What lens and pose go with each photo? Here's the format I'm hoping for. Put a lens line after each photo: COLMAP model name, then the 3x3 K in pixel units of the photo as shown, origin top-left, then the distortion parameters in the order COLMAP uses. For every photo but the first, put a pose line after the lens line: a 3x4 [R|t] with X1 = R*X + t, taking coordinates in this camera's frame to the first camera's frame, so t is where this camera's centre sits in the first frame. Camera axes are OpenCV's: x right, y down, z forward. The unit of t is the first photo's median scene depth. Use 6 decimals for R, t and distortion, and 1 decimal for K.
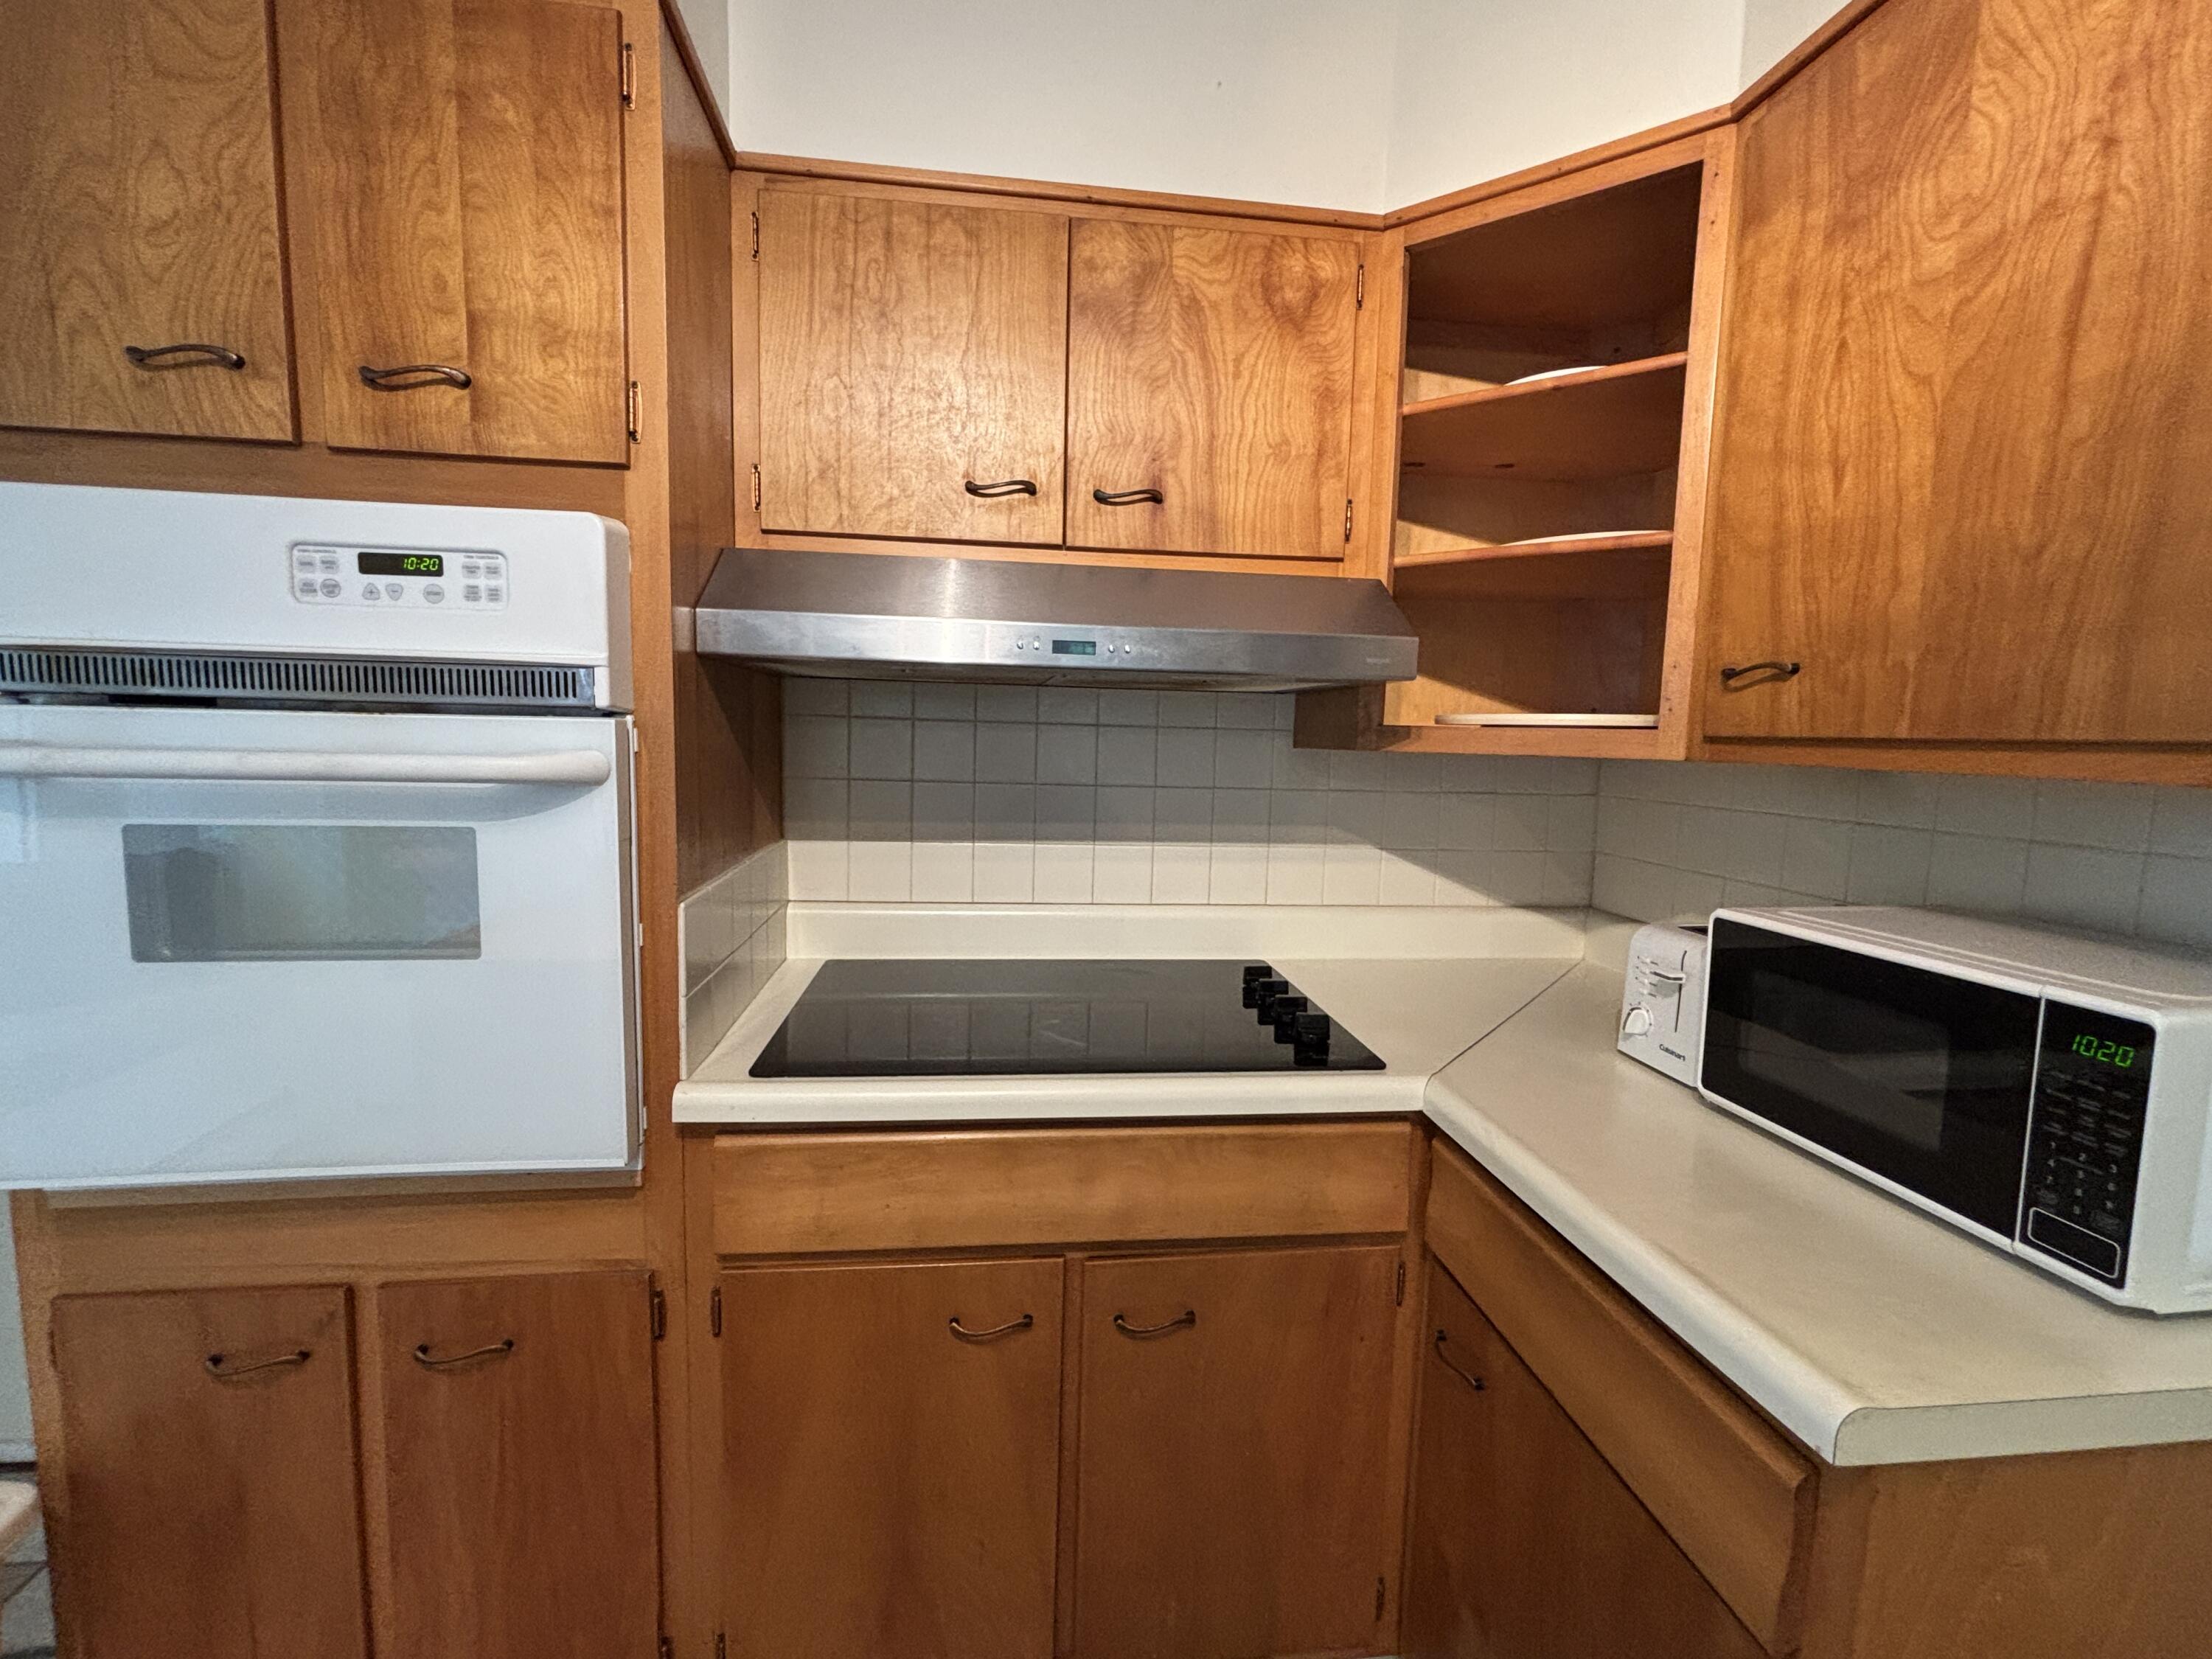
lens RADIAL K [[953.0, 0, 1097.7], [0, 953.0, 817.5], [0, 0, 1]] dist [-0.002684, -0.001296]
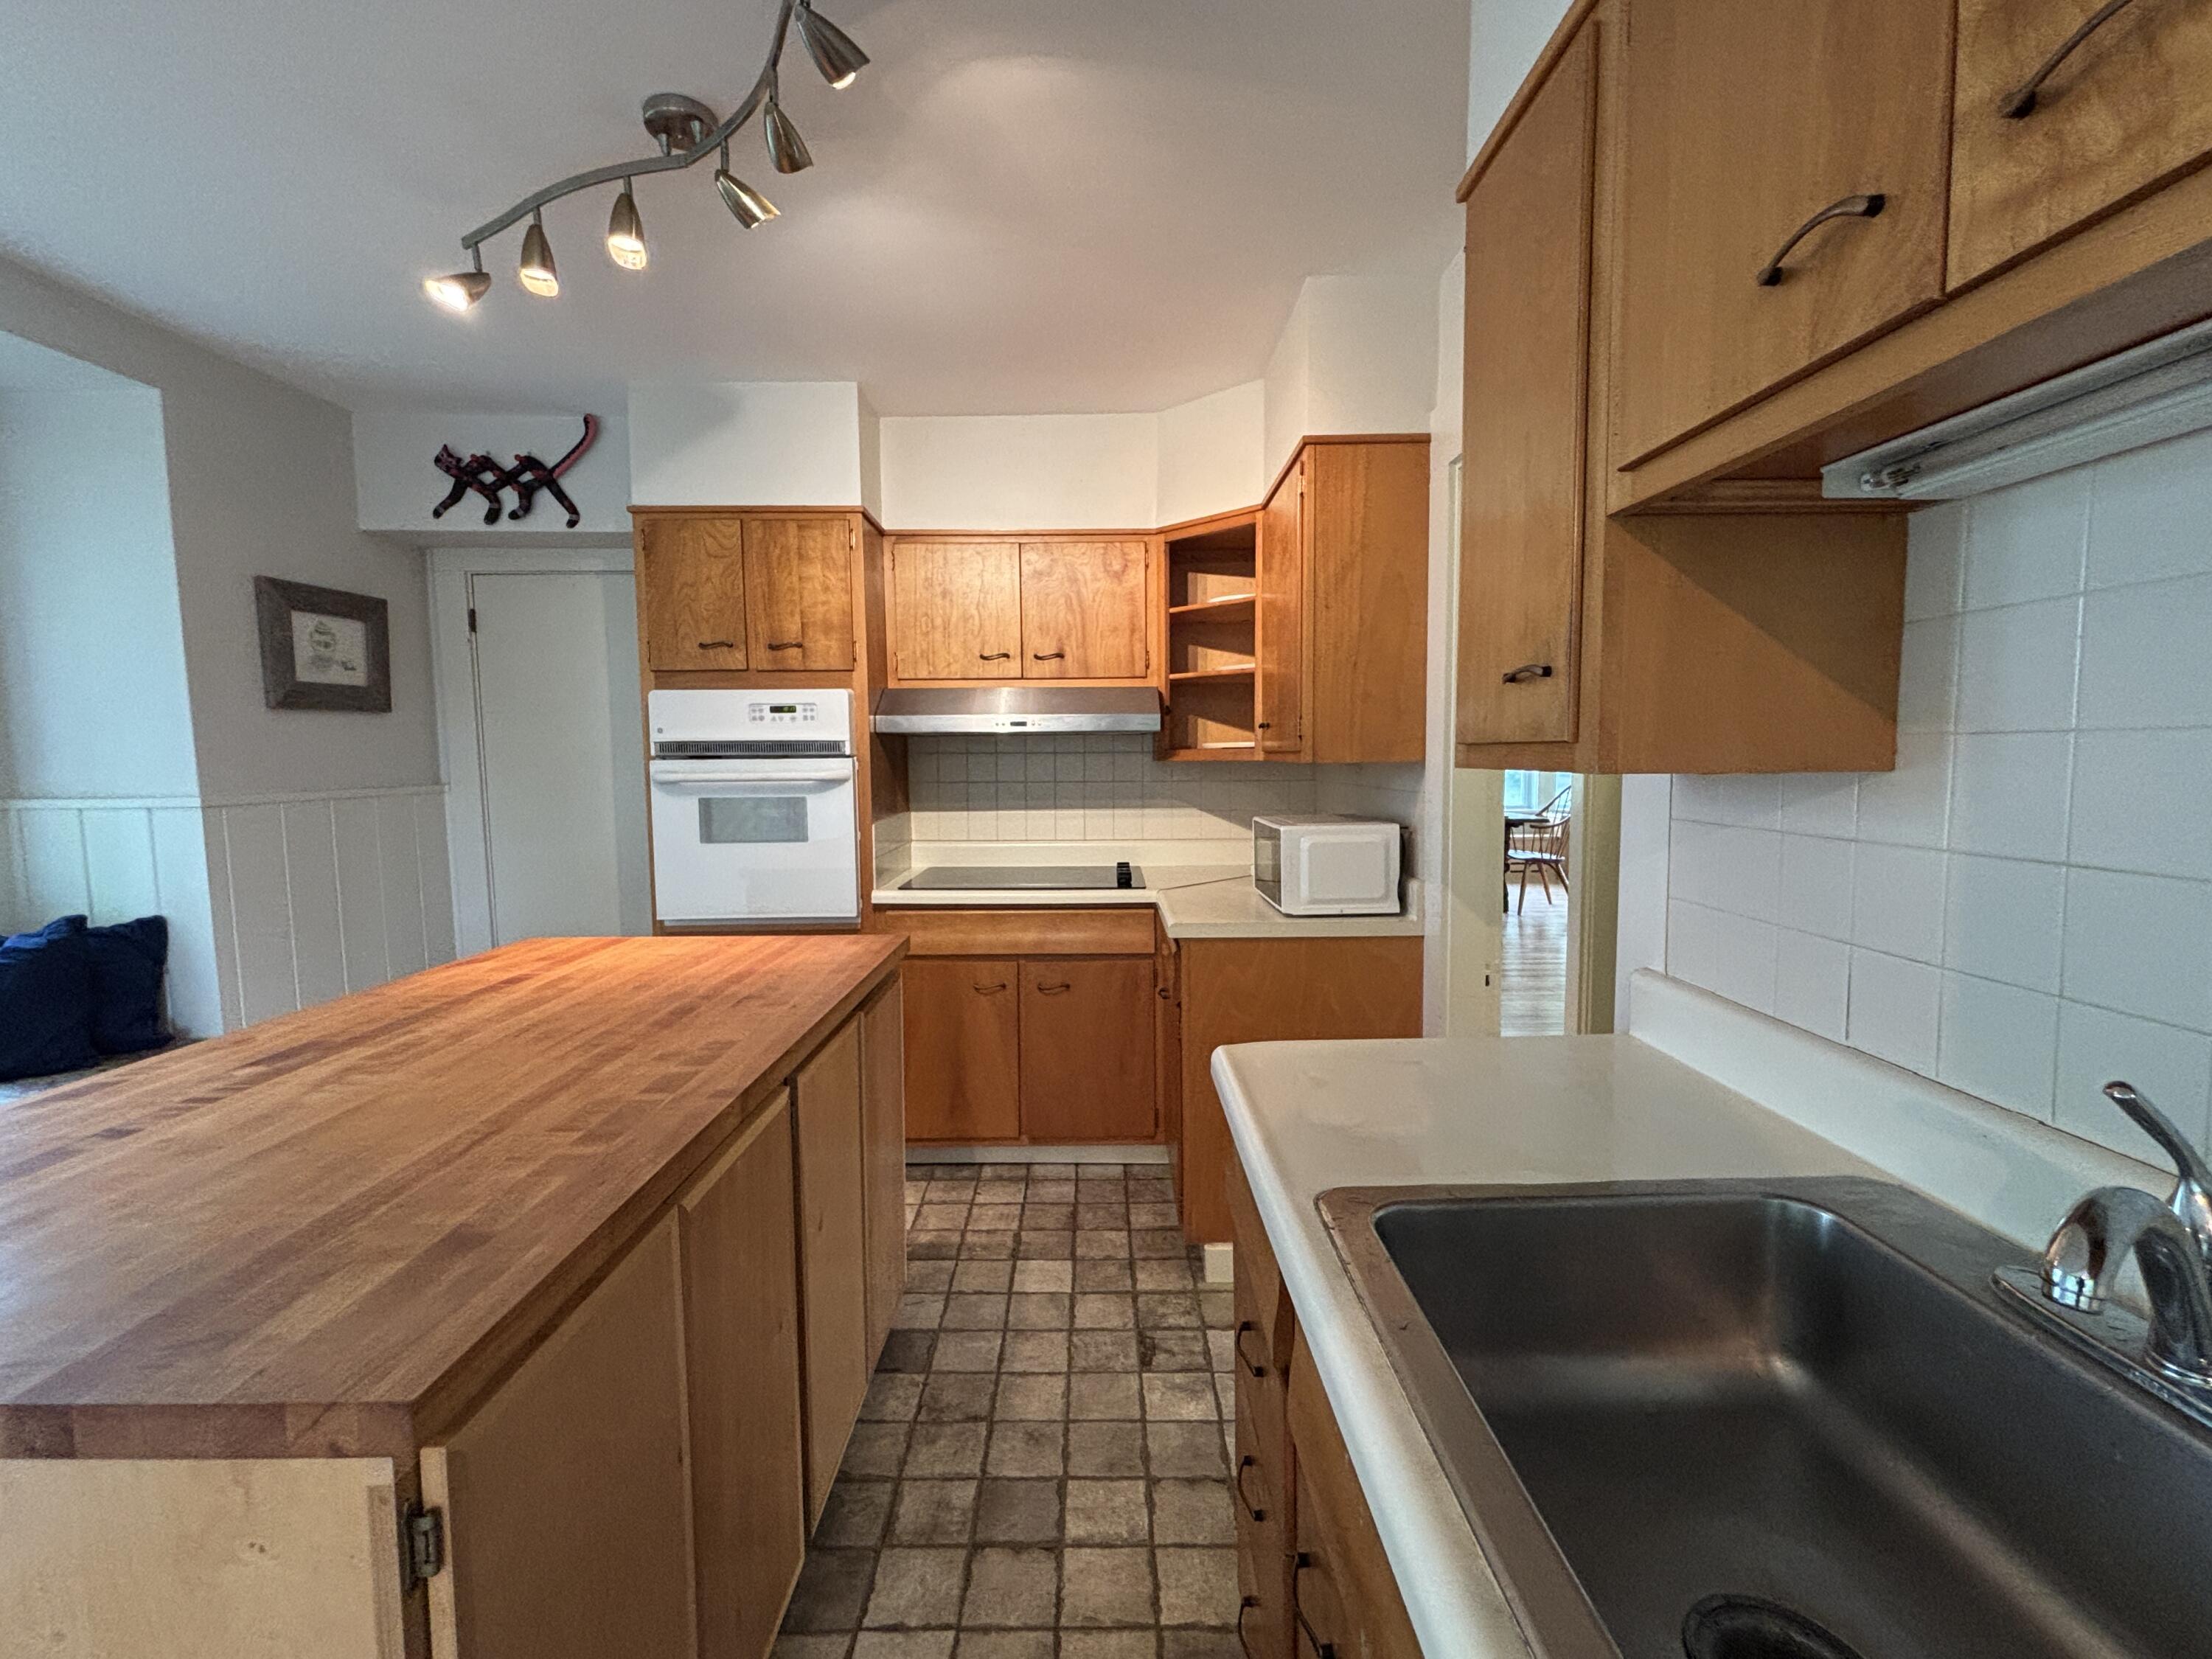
lens RADIAL K [[953.0, 0, 1109.9], [0, 953.0, 825.4], [0, 0, 1]] dist [-0.002684, -0.001296]
pose [[0.993062, -0.025361, -0.114825, 0.513088], [0.023506, 0.999571, -0.017483, 0.144842], [0.115219, 0.014663, 0.993232, -1.521162]]
